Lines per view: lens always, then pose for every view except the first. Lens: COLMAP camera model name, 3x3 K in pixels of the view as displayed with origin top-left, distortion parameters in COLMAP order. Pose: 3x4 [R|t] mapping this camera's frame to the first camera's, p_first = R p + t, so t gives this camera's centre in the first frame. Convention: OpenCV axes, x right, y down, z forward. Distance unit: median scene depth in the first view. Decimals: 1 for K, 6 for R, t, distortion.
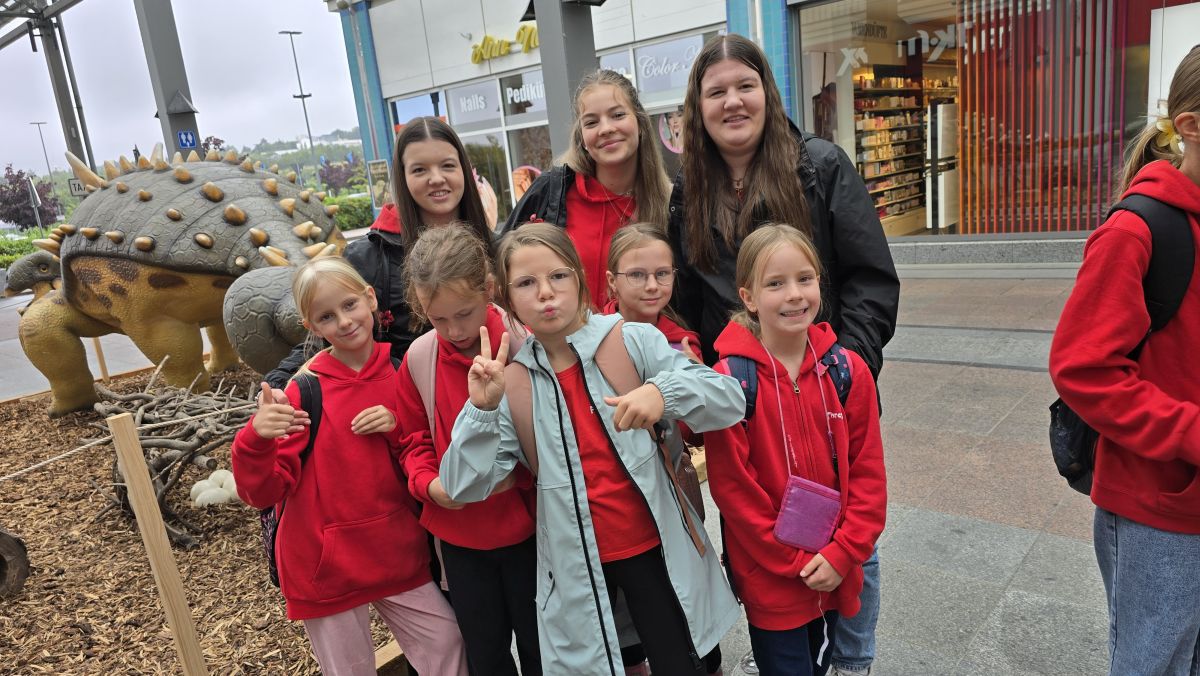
lens RADIAL K [[821.1, 0, 616.2], [0, 821.1, 339.1], [0, 0, 1]] dist [0.008403, -0.003942]
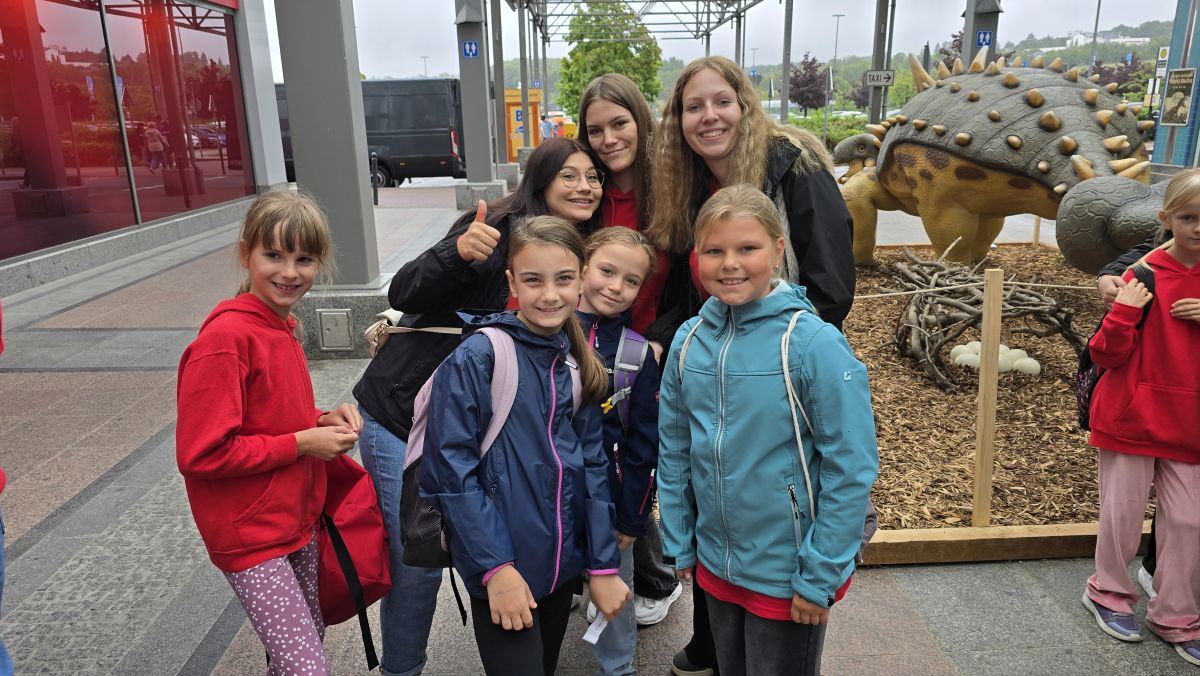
lens RADIAL K [[809.5, 0, 600.0], [0, 809.5, 338.0], [0, 0, 1]] dist [0.049330, -0.046556]
pose [[0.657110, 0.289528, -0.695975, -0.013658], [-0.205690, 0.957126, 0.203964, 0.014945], [0.725189, 0.009128, 0.688490, -0.106035]]
